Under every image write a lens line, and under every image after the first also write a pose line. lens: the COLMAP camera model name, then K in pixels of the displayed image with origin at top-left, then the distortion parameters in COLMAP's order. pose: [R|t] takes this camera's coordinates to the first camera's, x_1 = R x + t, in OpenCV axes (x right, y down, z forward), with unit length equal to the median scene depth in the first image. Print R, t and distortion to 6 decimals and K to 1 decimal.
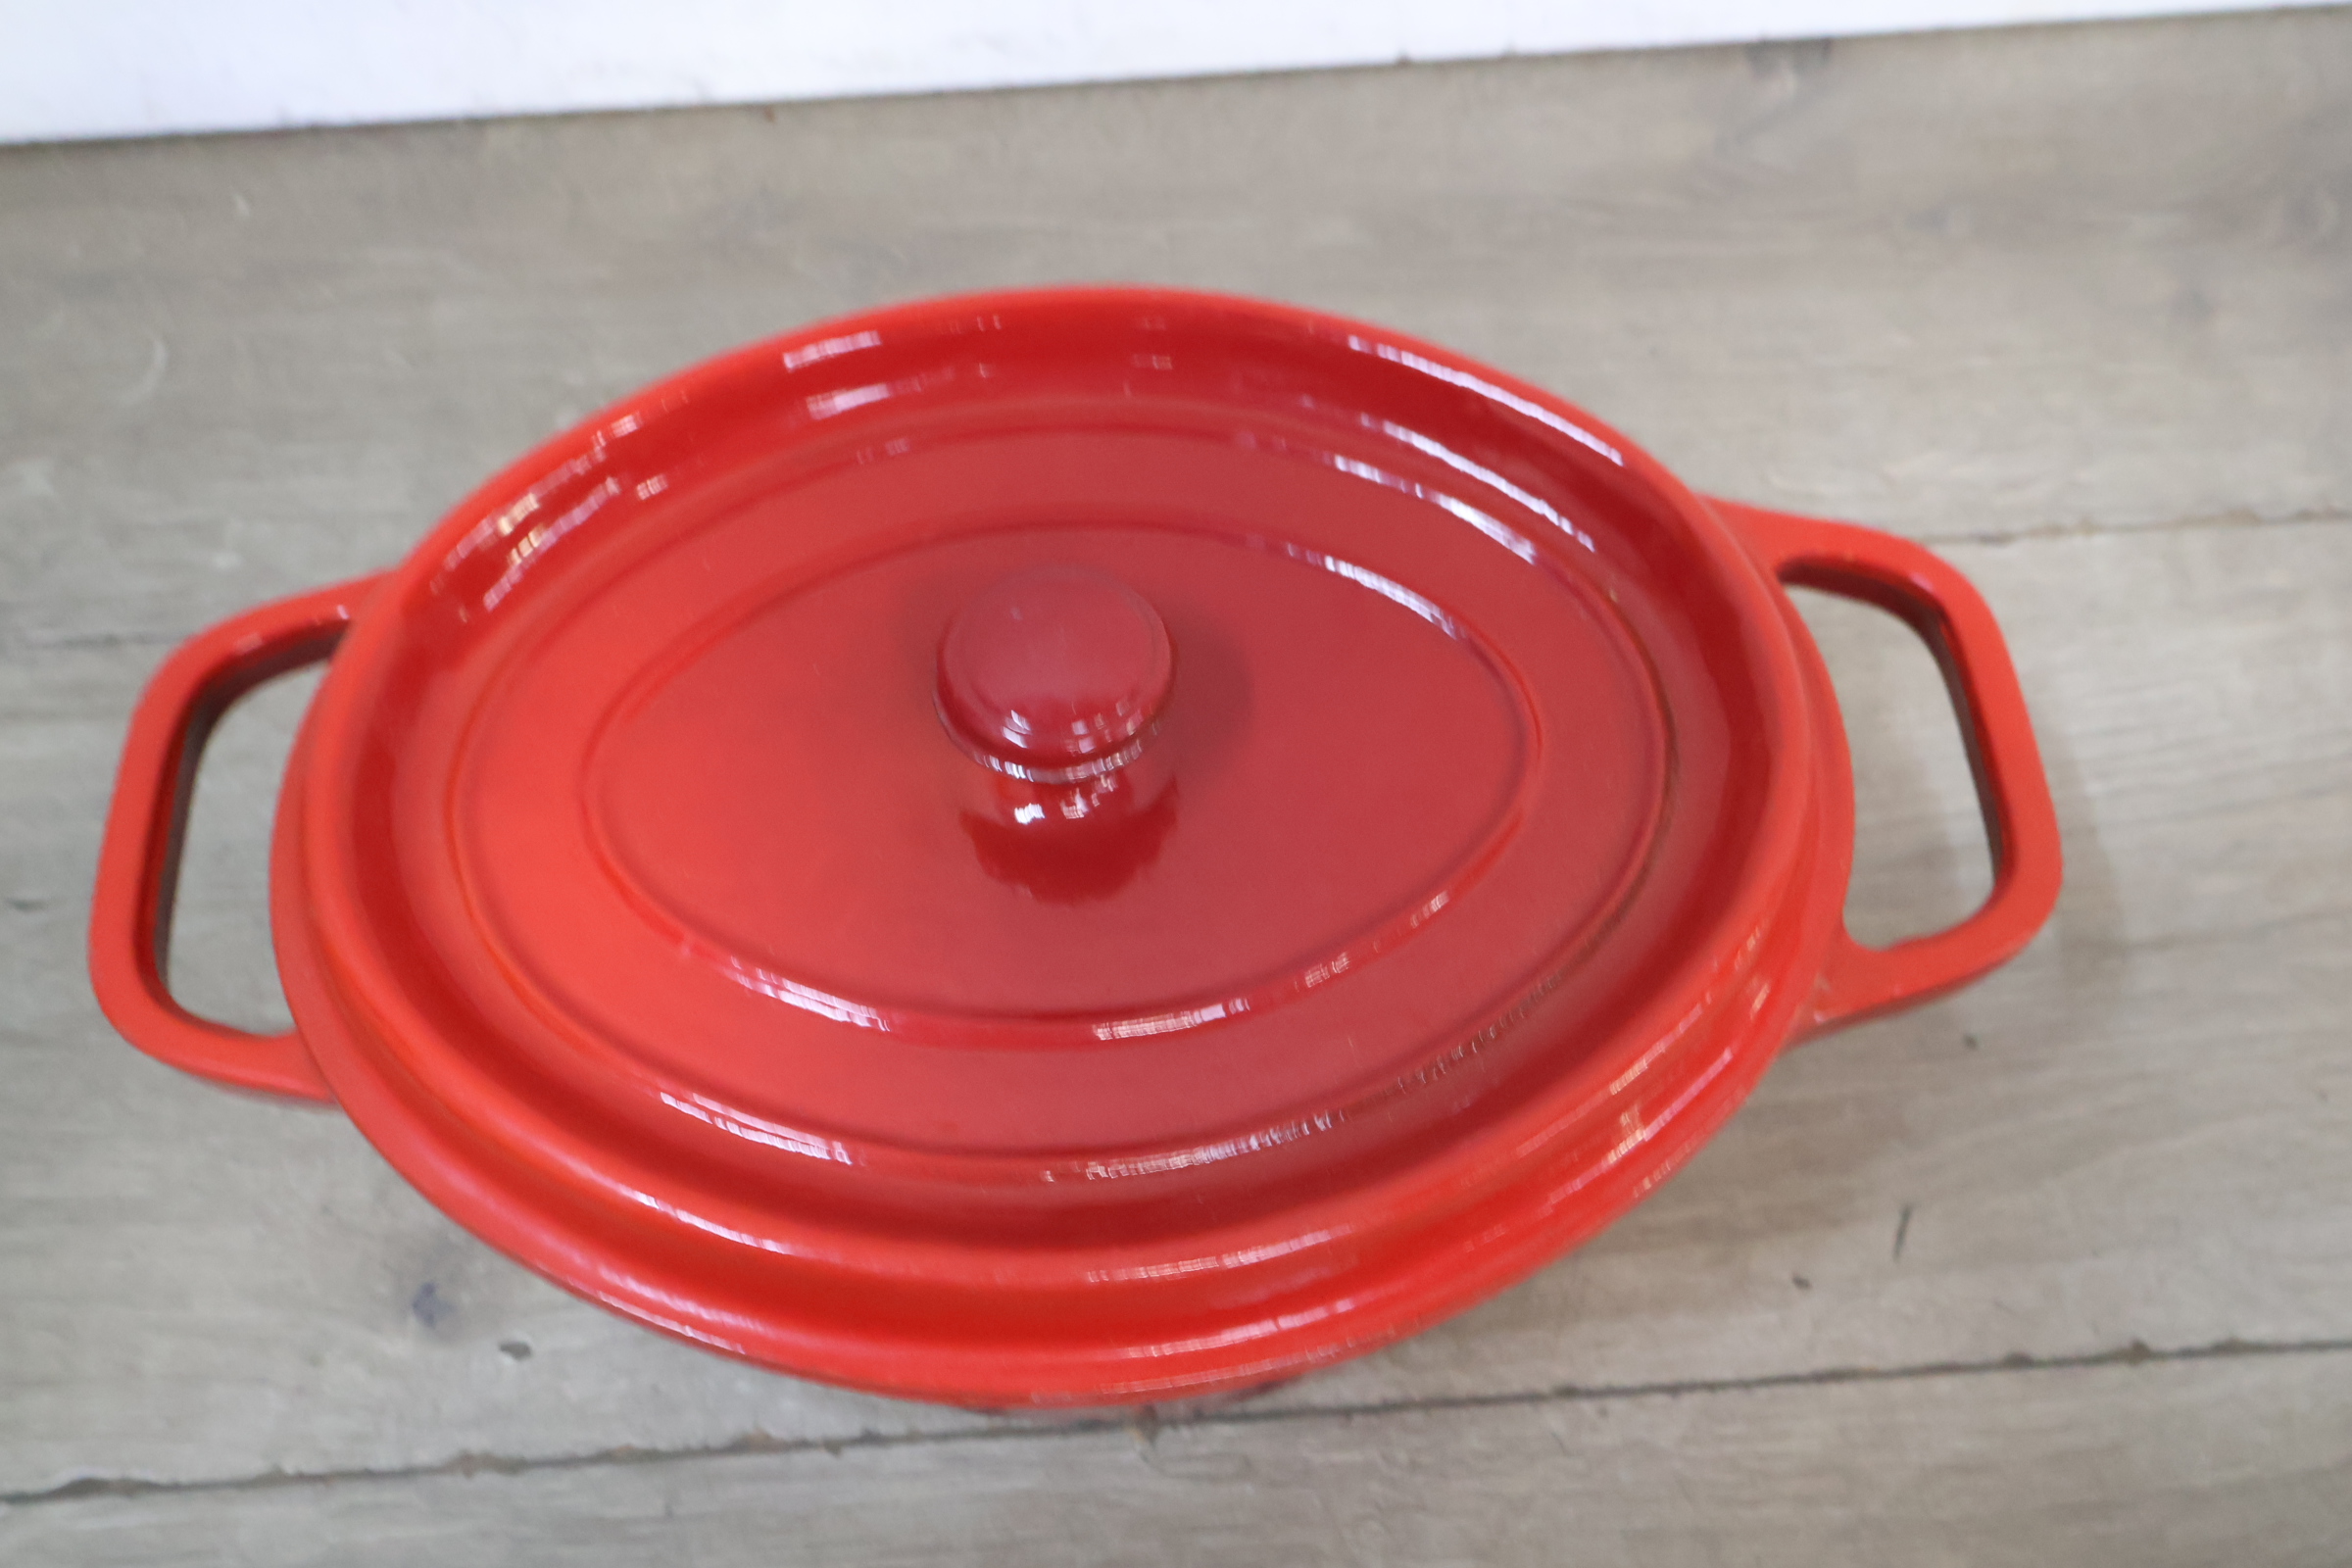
lens RADIAL K [[2198.9, 0, 1182.5], [0, 2198.9, 781.5], [0, 0, 1]] dist [0.015042, 0.000000]
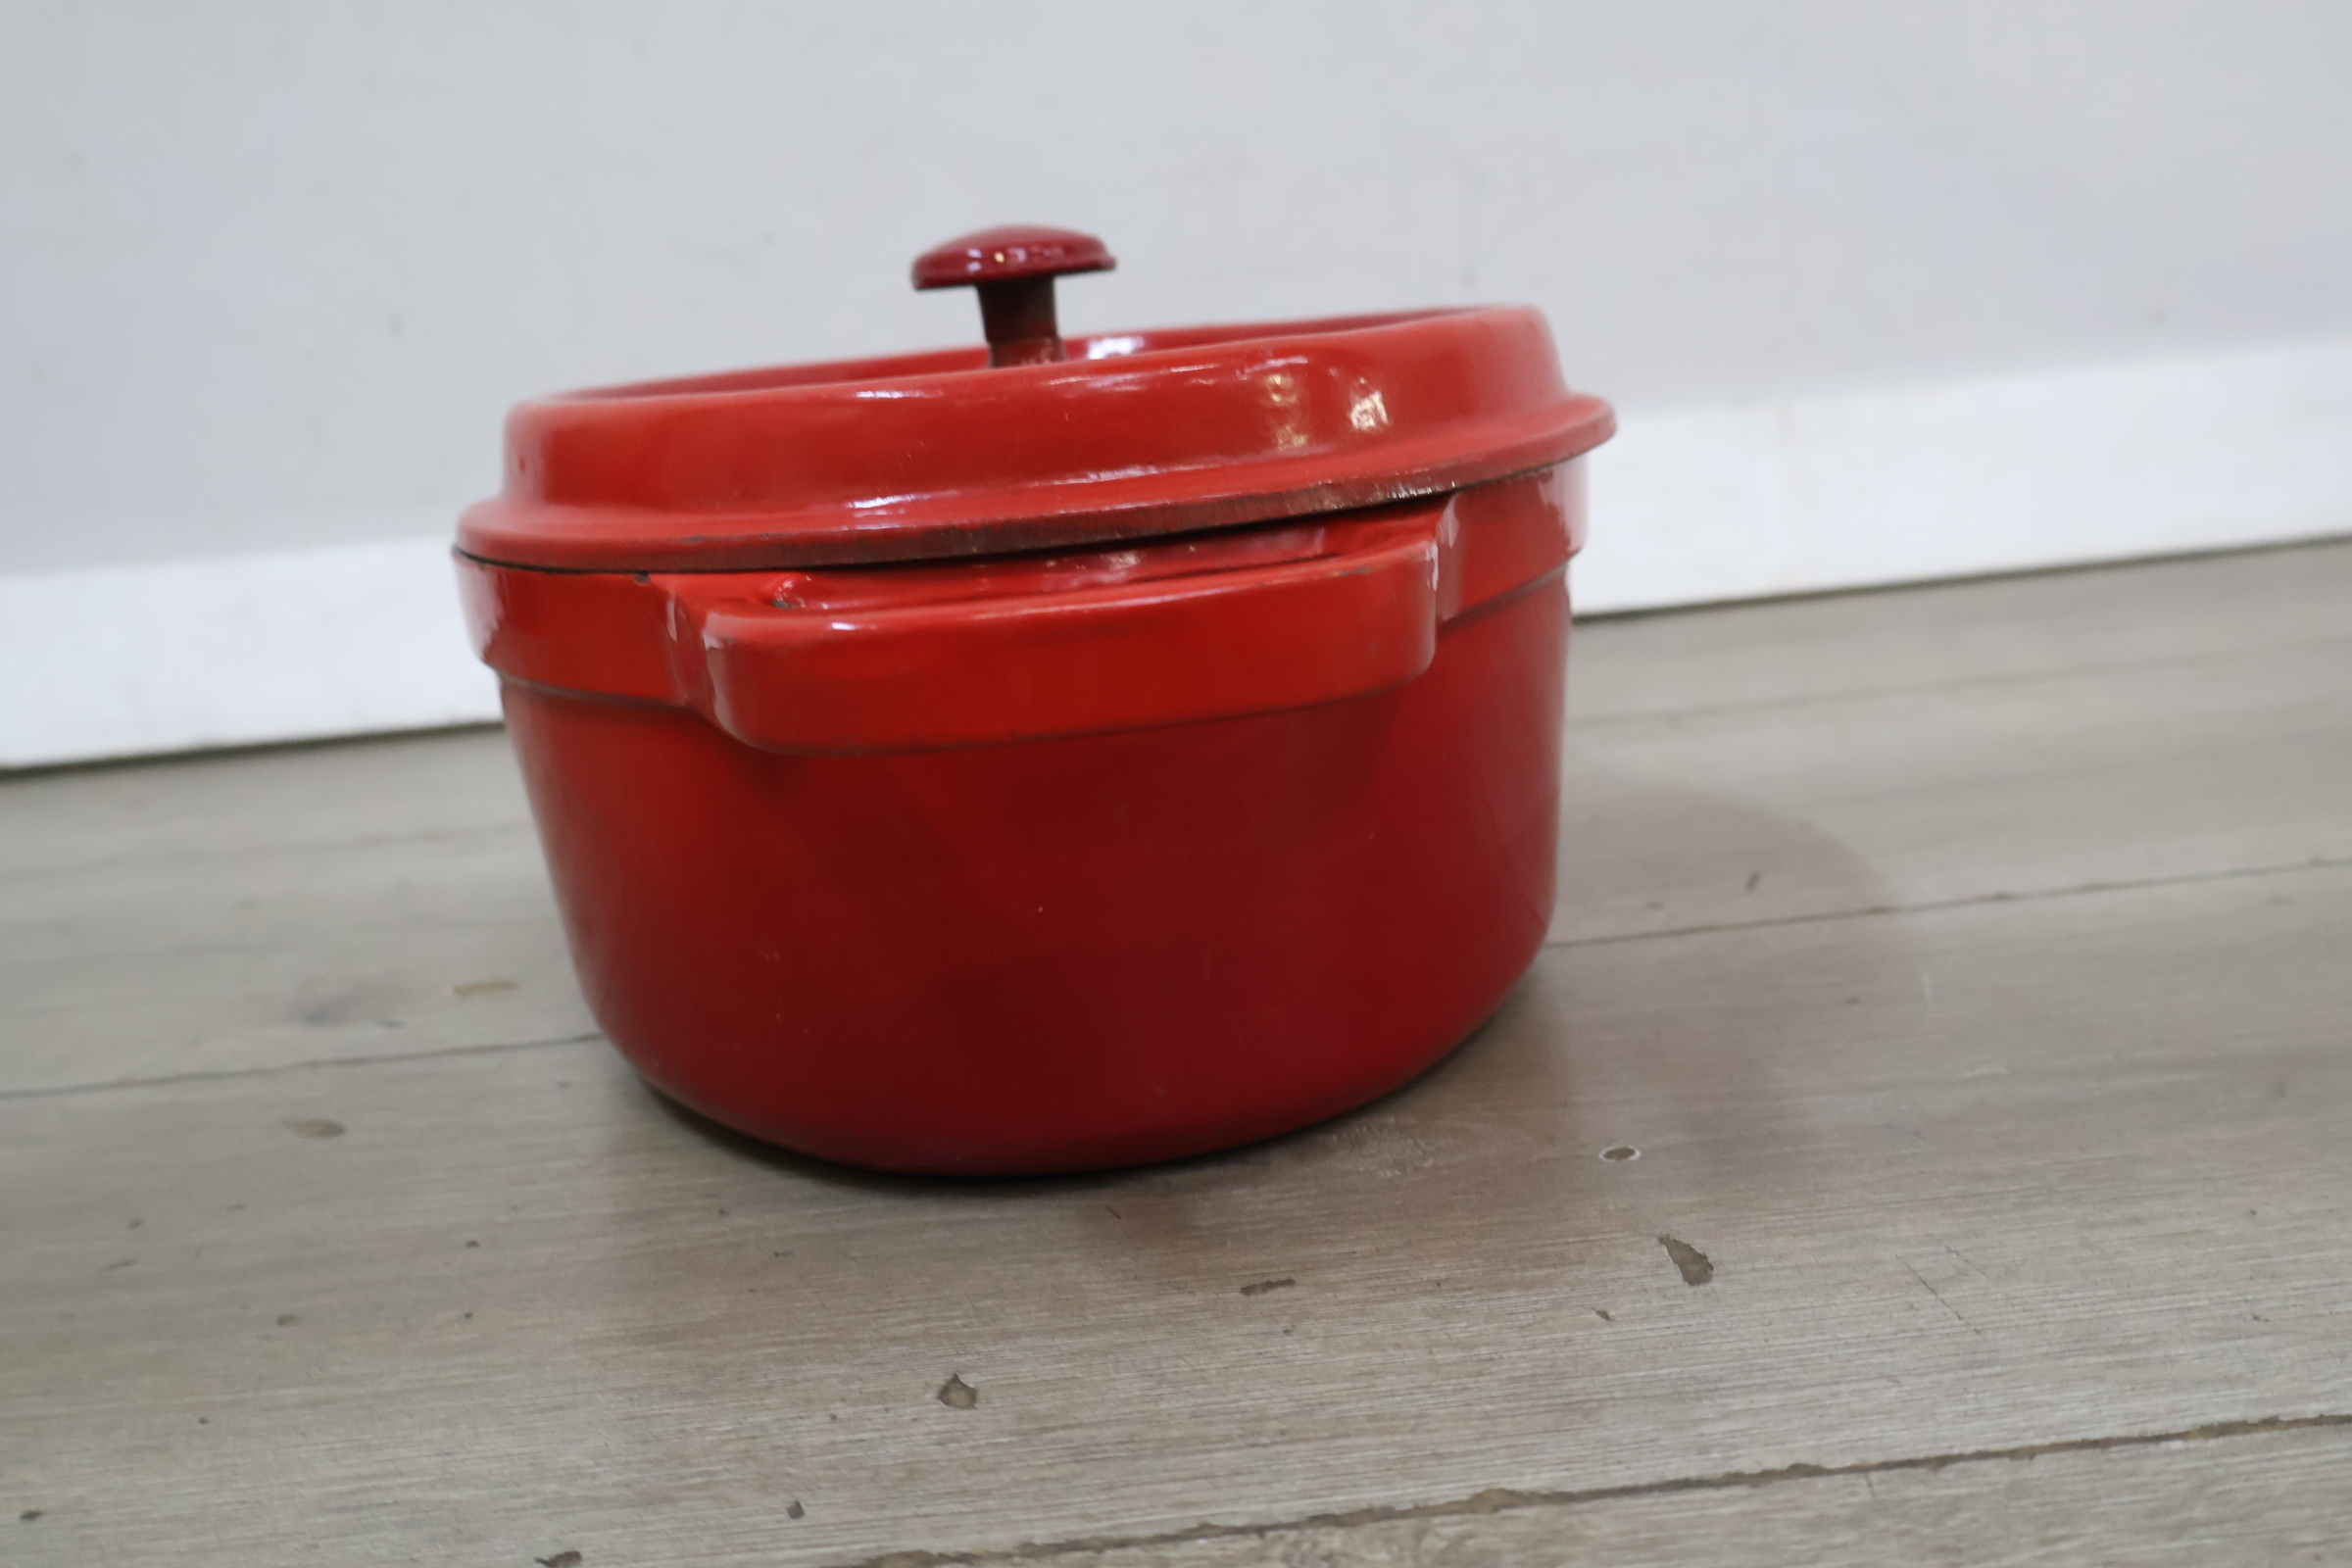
lens RADIAL K [[2198.9, 0, 1172.2], [0, 2198.9, 782.6], [0, 0, 1]] dist [0.015042, 0.000000]
pose [[0.995056, -0.078297, -0.061104, 0.129117], [0.004797, 0.652401, -0.757859, 0.958262], [0.099202, 0.753819, 0.649551, 0.287401]]
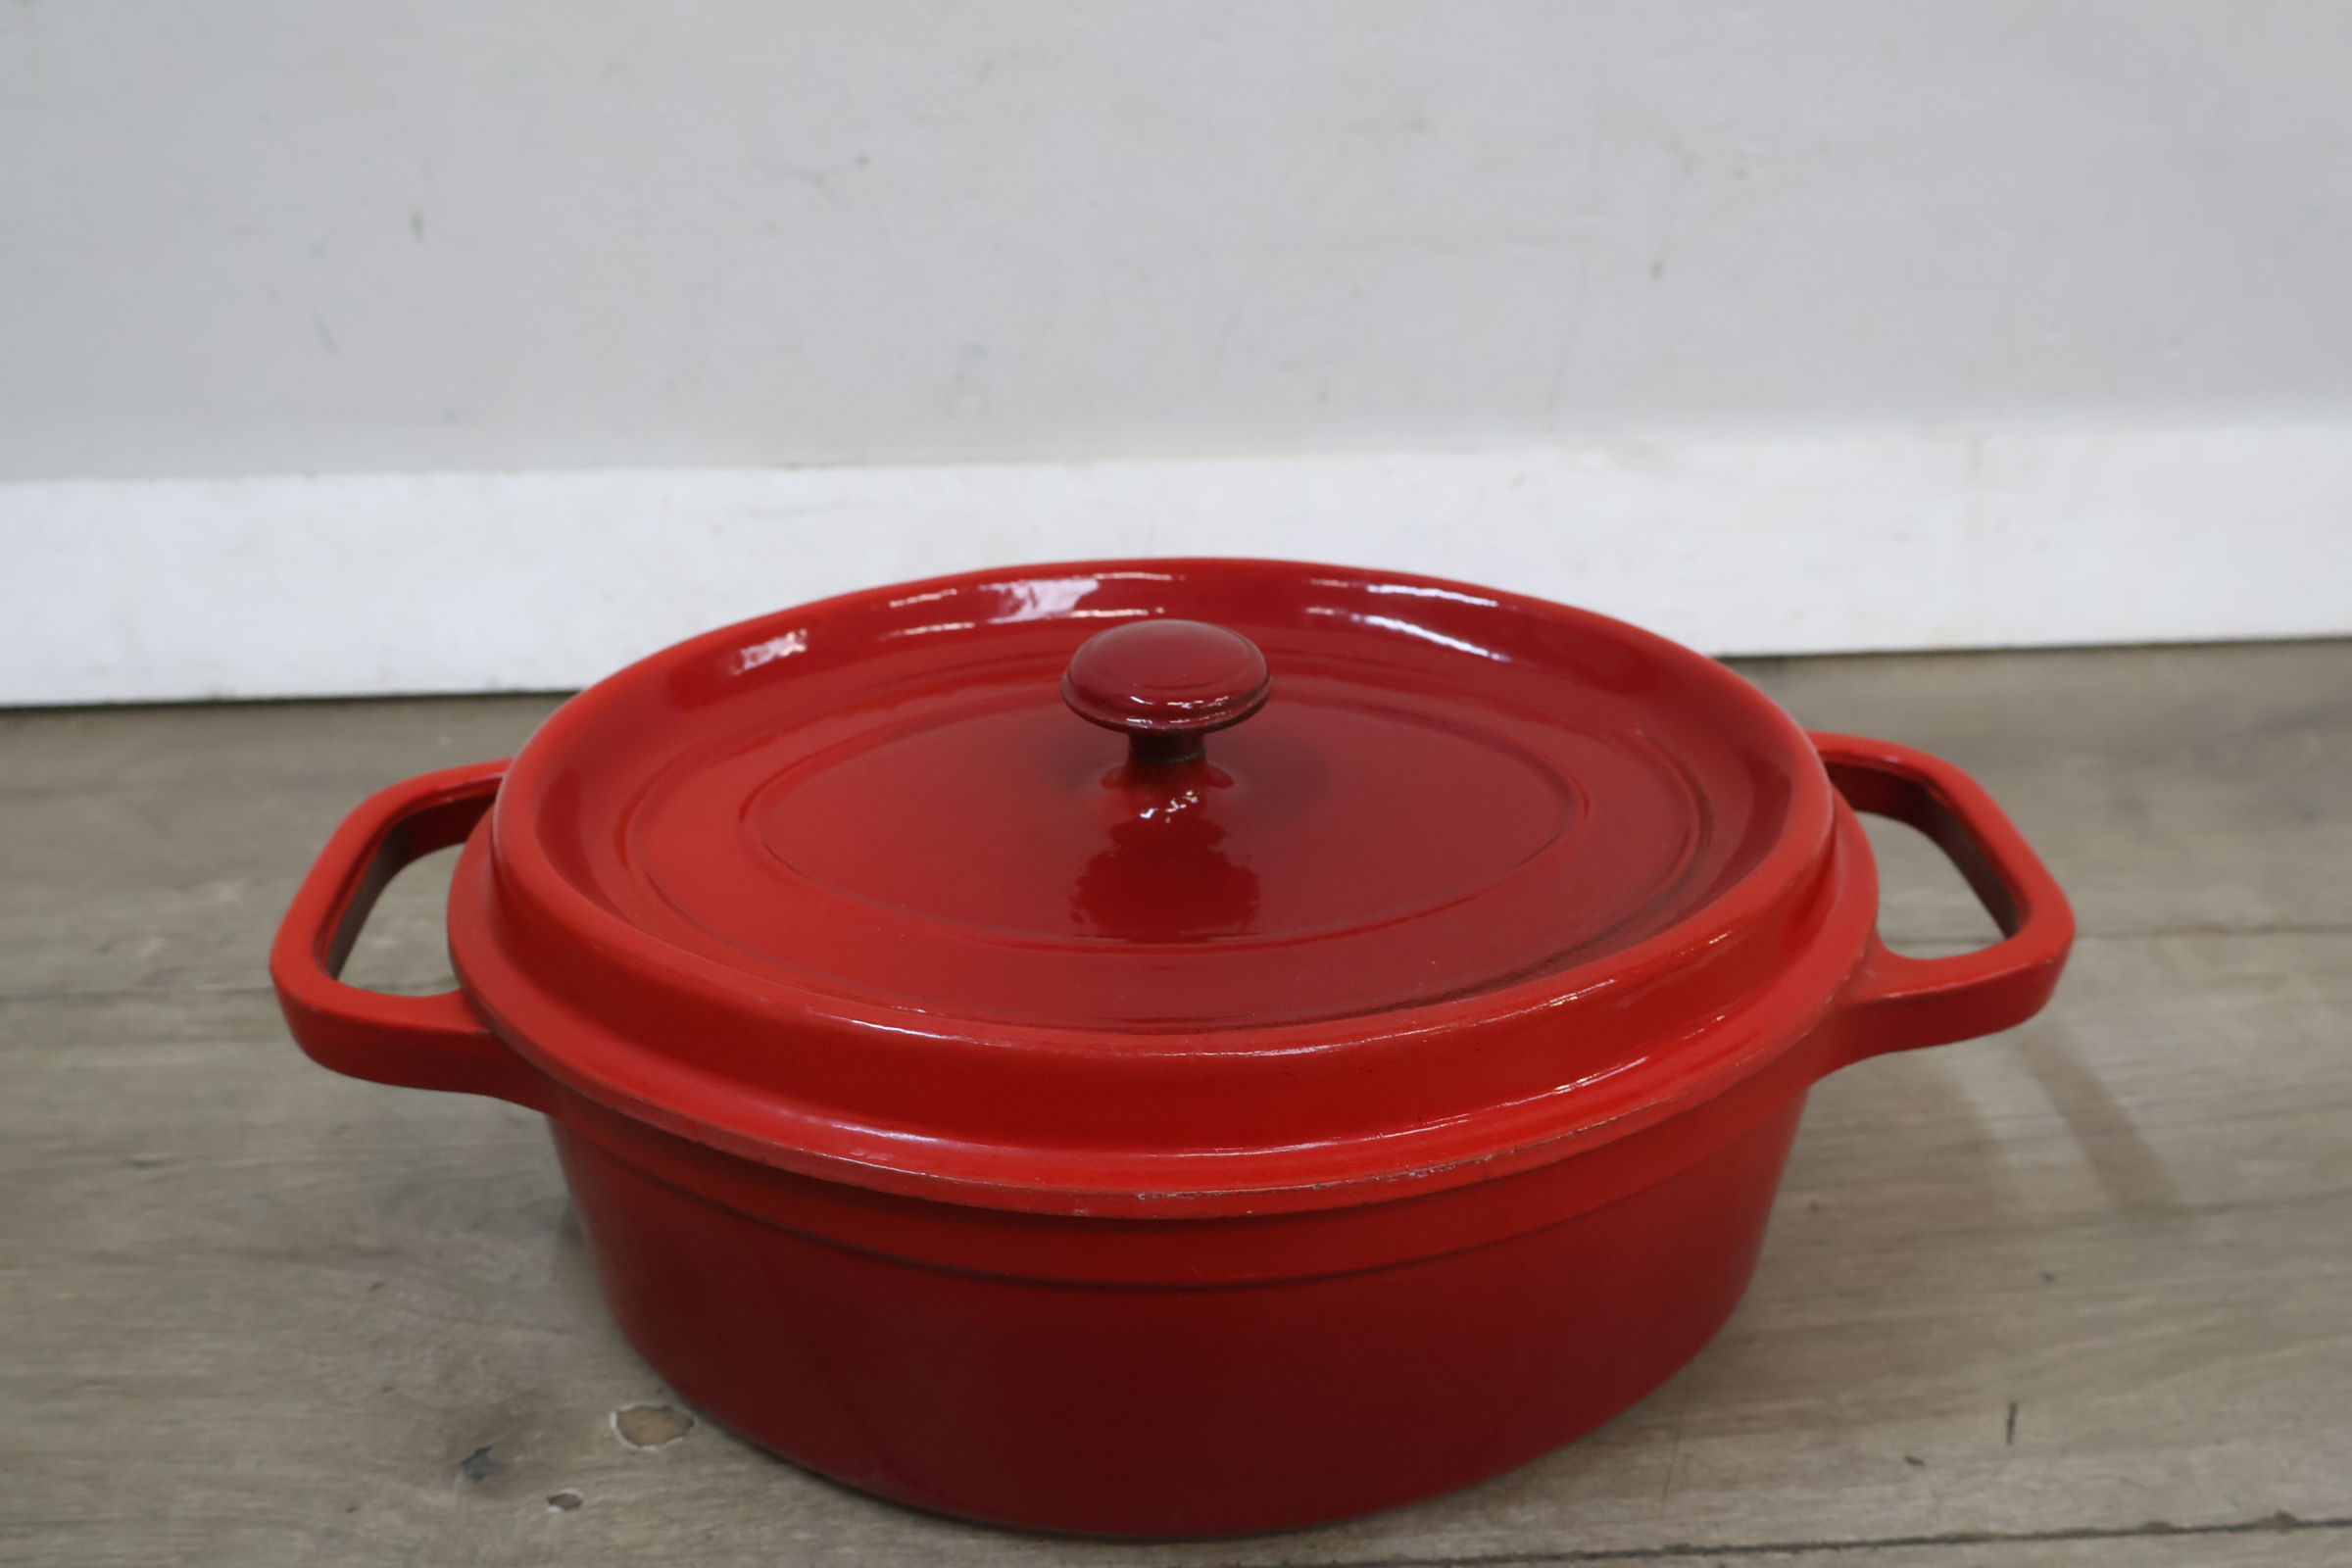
lens RADIAL K [[2198.9, 0, 1170.7], [0, 2198.9, 776.8], [0, 0, 1]] dist [0.015042, 0.000000]
pose [[0.999887, 0.008497, -0.012416, -0.032231], [-0.013859, 0.841294, -0.540400, 0.503494], [0.005853, 0.540511, 0.841317, 0.034084]]
